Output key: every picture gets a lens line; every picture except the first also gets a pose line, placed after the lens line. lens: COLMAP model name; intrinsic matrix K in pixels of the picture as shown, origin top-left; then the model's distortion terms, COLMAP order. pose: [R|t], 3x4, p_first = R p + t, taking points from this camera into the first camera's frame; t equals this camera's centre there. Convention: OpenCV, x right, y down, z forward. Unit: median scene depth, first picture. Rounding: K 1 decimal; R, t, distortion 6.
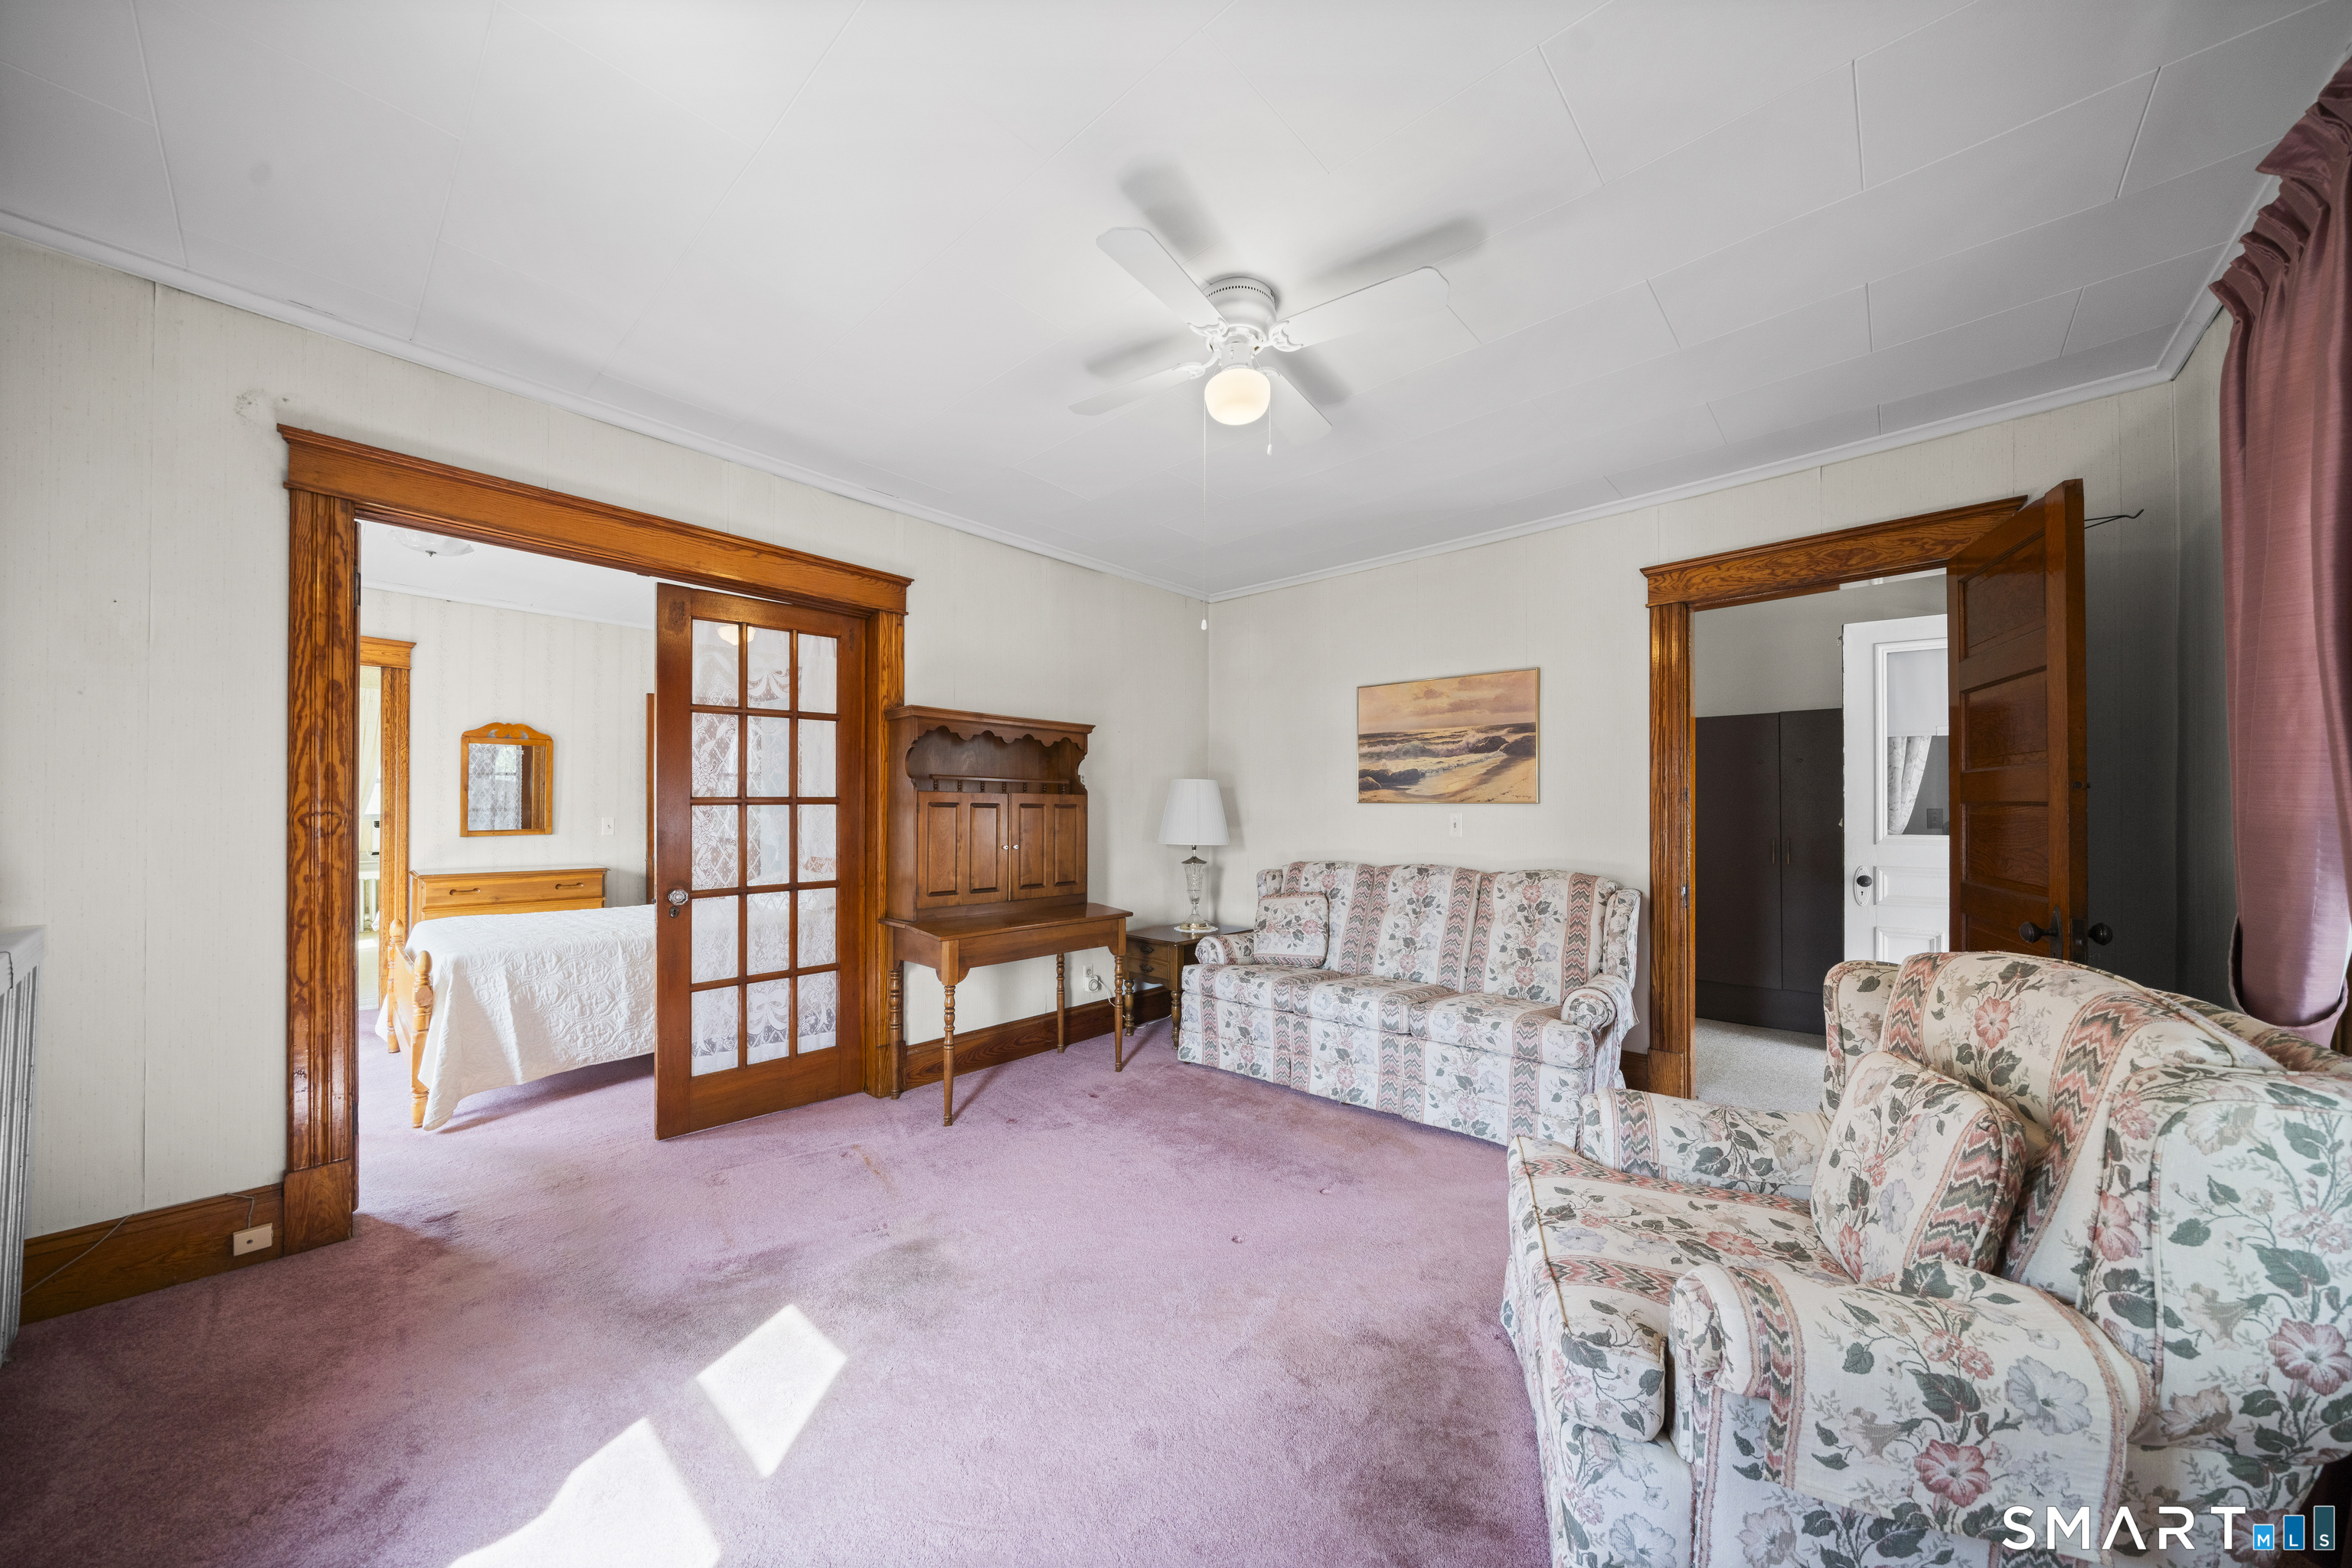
lens RADIAL K [[815.4, 0, 1183.7], [0, 815.4, 792.0], [0, 0, 1]] dist [-0.000027, 0.000346]
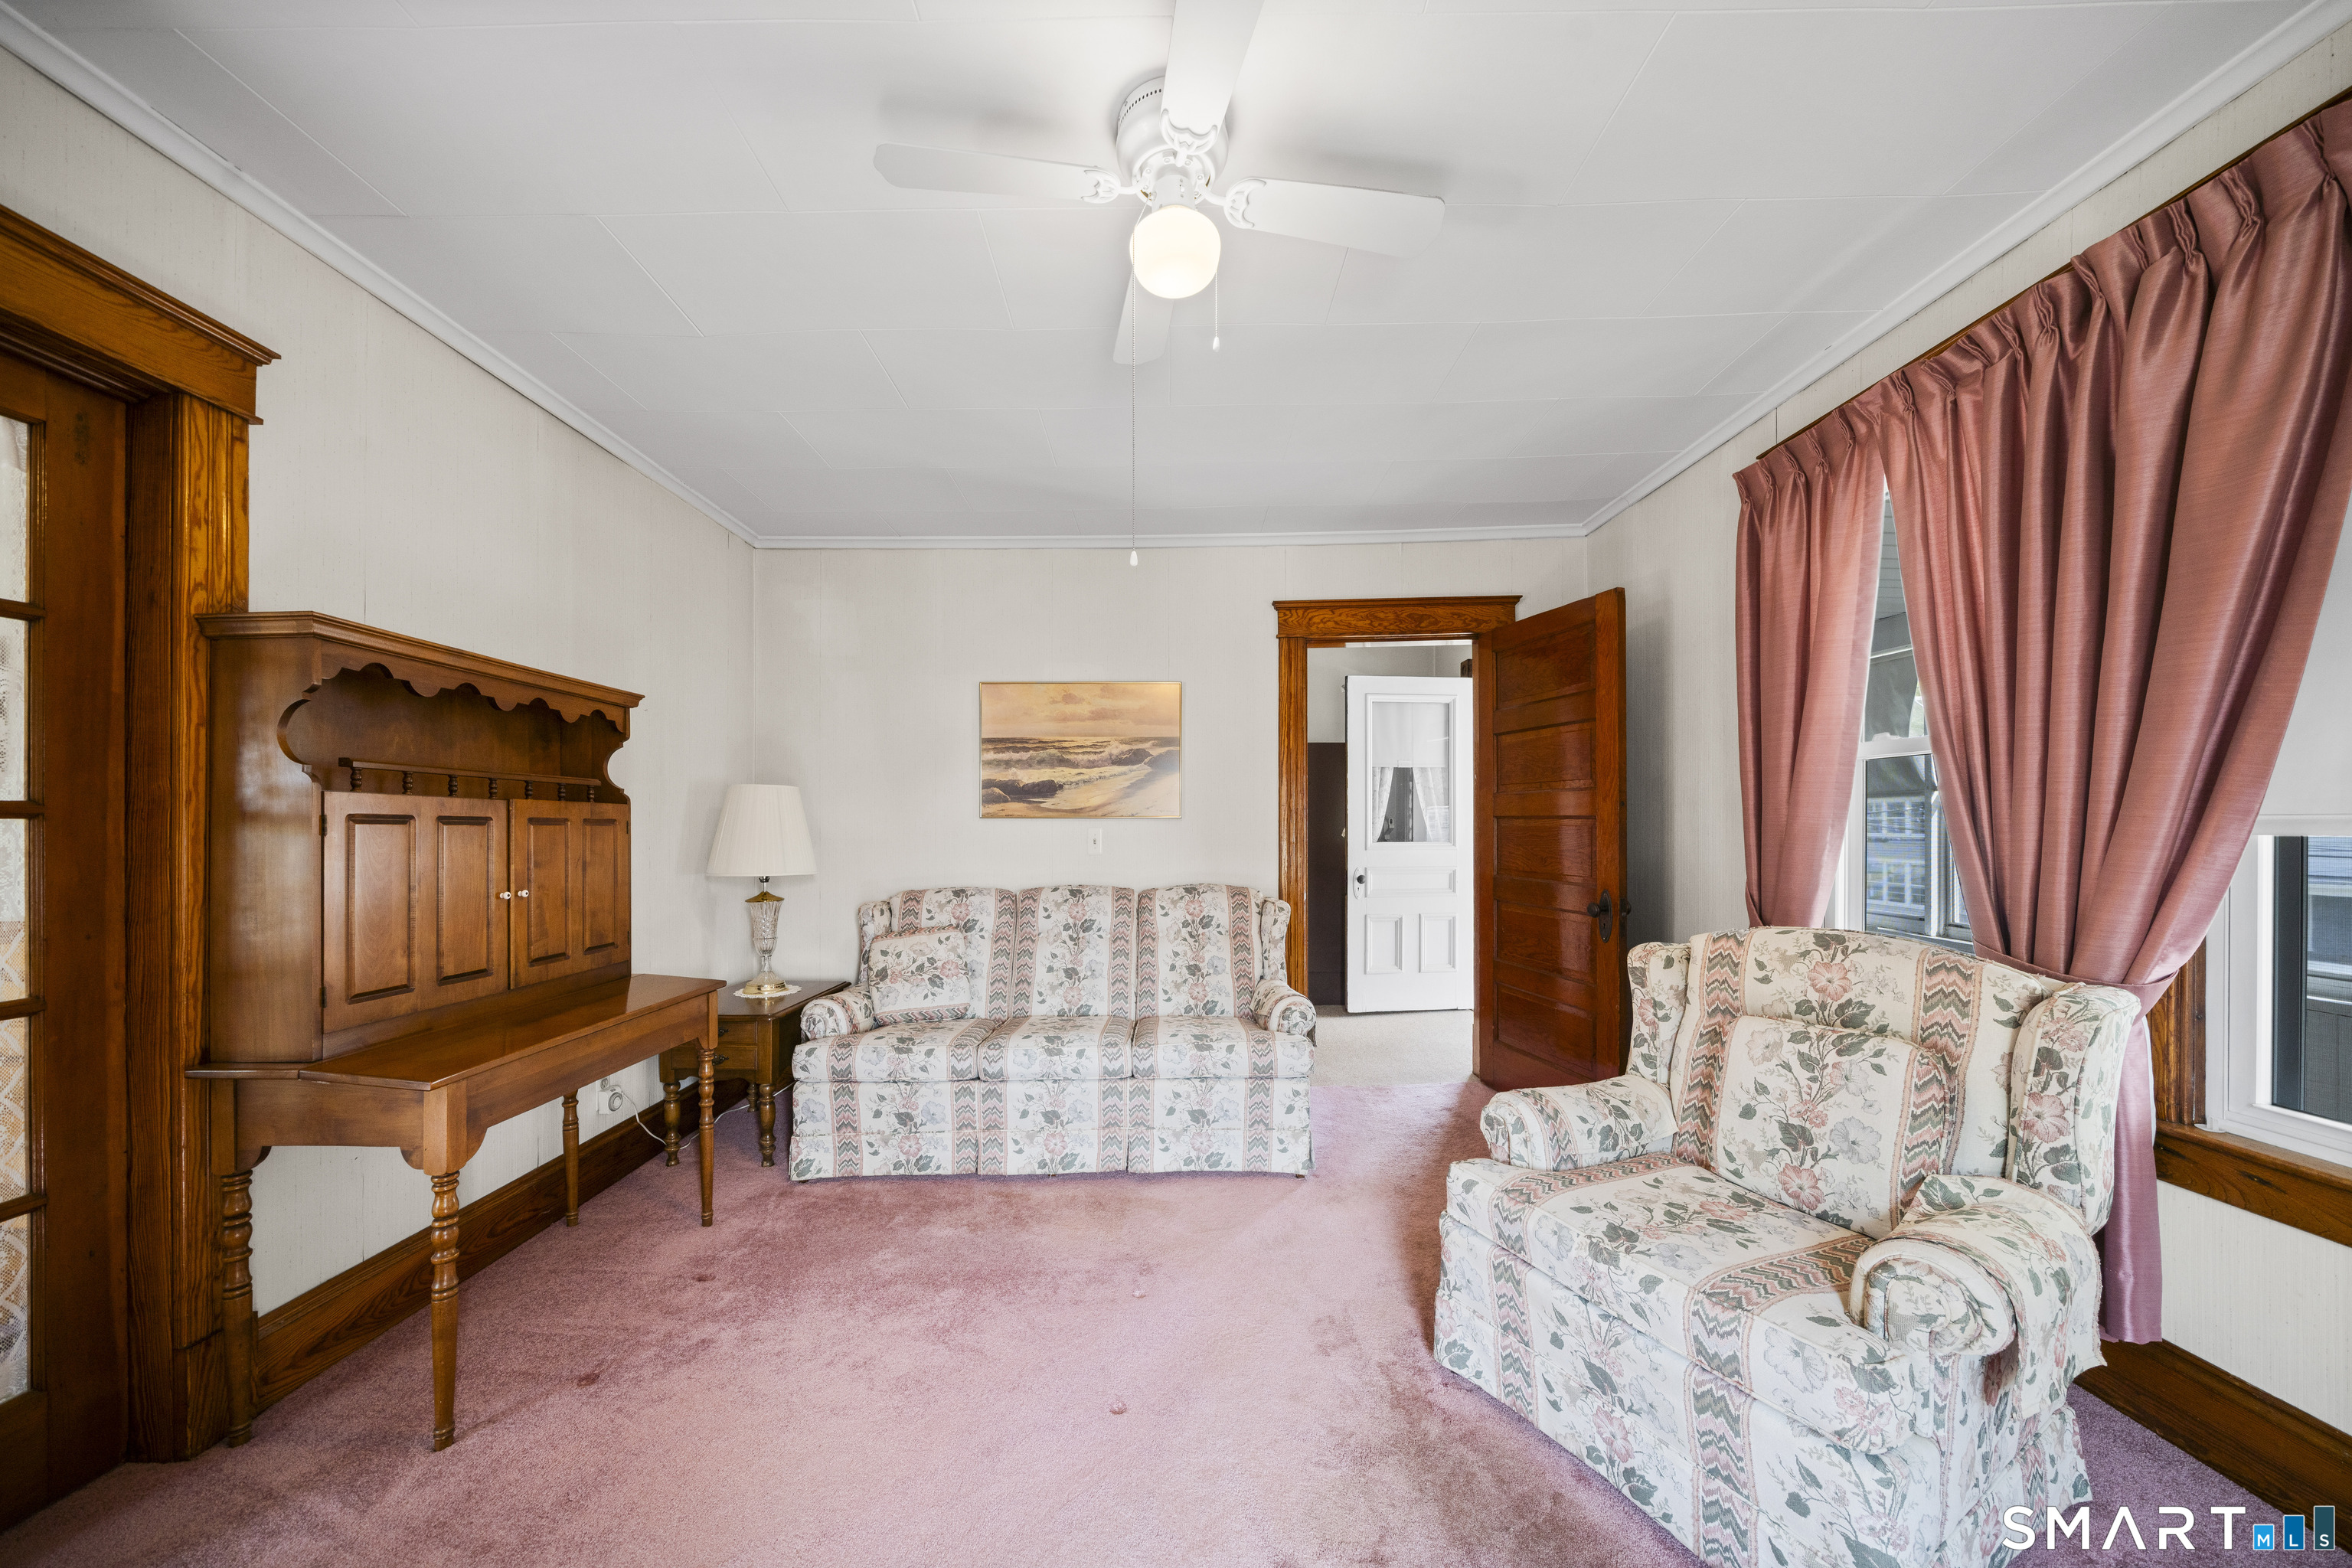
lens RADIAL K [[815.4, 0, 1168.0], [0, 815.4, 814.9], [0, 0, 1]] dist [-0.000027, 0.000346]
pose [[0.743348, 0.003688, 0.668895, -0.253233], [-0.007480, 0.999968, 0.002799, 0.007556], [-0.668863, -0.007084, 0.743352, 0.274500]]
